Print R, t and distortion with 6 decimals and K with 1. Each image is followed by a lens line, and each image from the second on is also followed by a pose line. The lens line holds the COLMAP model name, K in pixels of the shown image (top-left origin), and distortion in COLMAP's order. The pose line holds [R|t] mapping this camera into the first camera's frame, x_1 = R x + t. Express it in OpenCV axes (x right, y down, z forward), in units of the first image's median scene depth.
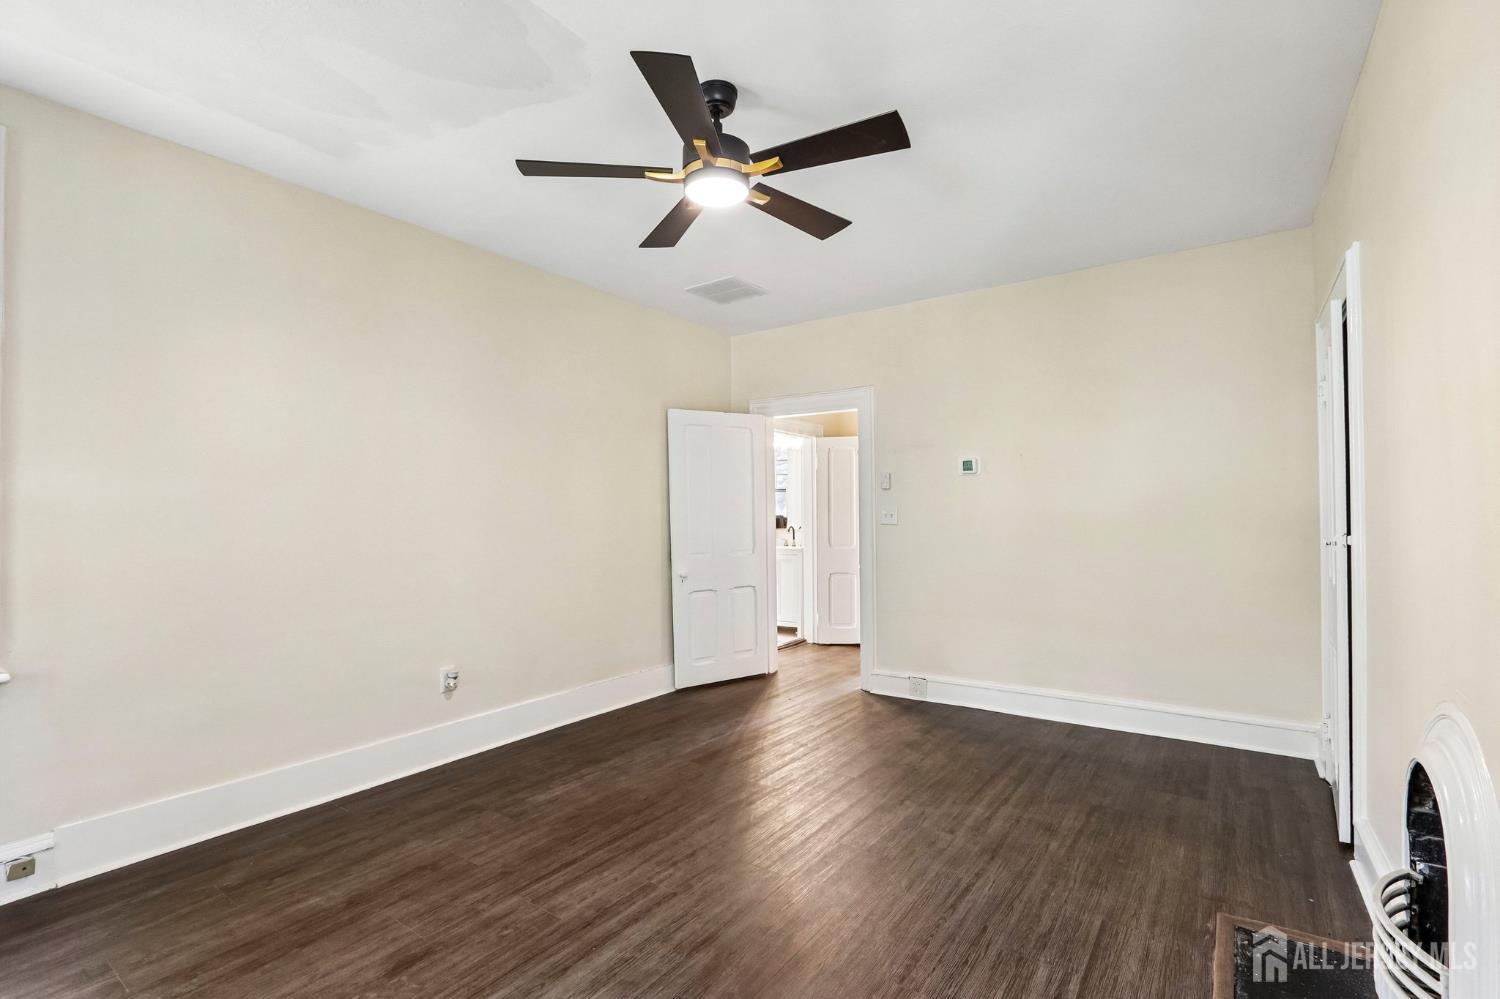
lens RADIAL K [[688.6, 0, 747.7], [0, 688.6, 507.1], [0, 0, 1]] dist [-0.014524, -0.000027]
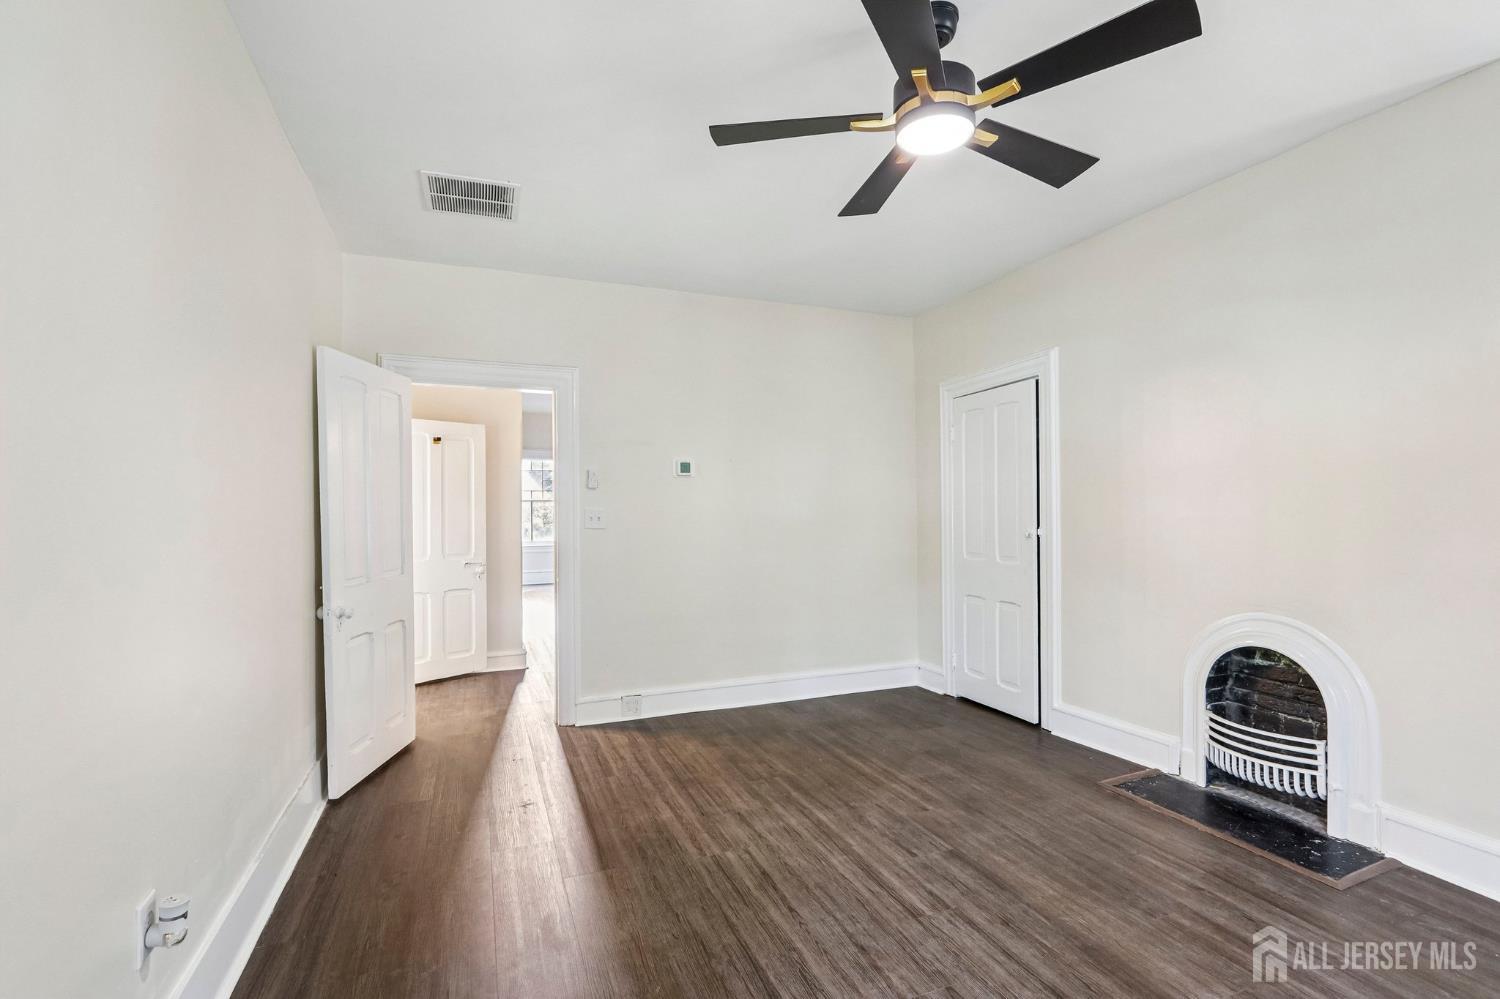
lens RADIAL K [[688.6, 0, 745.8], [0, 688.6, 500.6], [0, 0, 1]] dist [-0.014524, -0.000027]
pose [[0.539889, 0.022342, 0.841440, -0.784655], [-0.006162, 0.999726, -0.022592, 0.014868], [-0.841714, 0.007012, 0.539879, 0.659937]]
